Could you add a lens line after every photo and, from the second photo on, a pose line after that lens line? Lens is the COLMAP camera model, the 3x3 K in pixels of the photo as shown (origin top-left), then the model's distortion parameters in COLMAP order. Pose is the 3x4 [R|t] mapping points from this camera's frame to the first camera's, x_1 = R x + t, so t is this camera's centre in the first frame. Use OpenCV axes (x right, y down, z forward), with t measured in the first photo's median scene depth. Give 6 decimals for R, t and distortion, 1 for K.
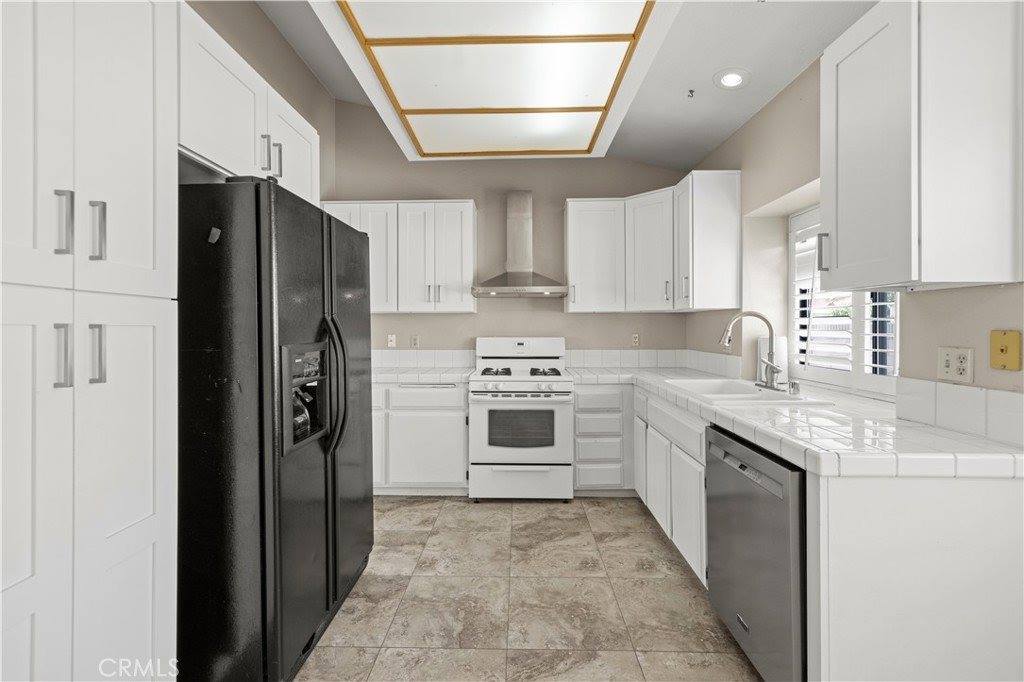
lens RADIAL K [[433.8, 0, 506.8], [0, 433.8, 333.6], [0, 0, 1]] dist [0.004090, -0.000004]
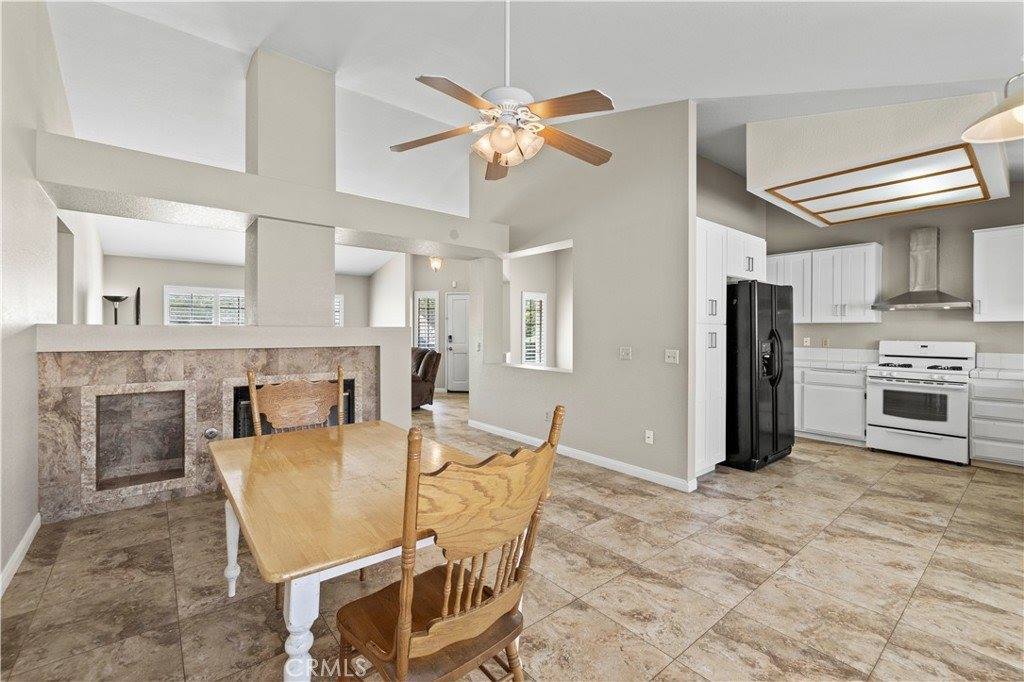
lens RADIAL K [[433.8, 0, 506.8], [0, 433.8, 333.6], [0, 0, 1]] dist [0.004090, -0.000004]
pose [[0.647590, 0.007528, -0.761952, 0.246976], [-0.013735, 0.999904, -0.001794, 0.006209], [0.761865, 0.011627, 0.647632, -0.905368]]
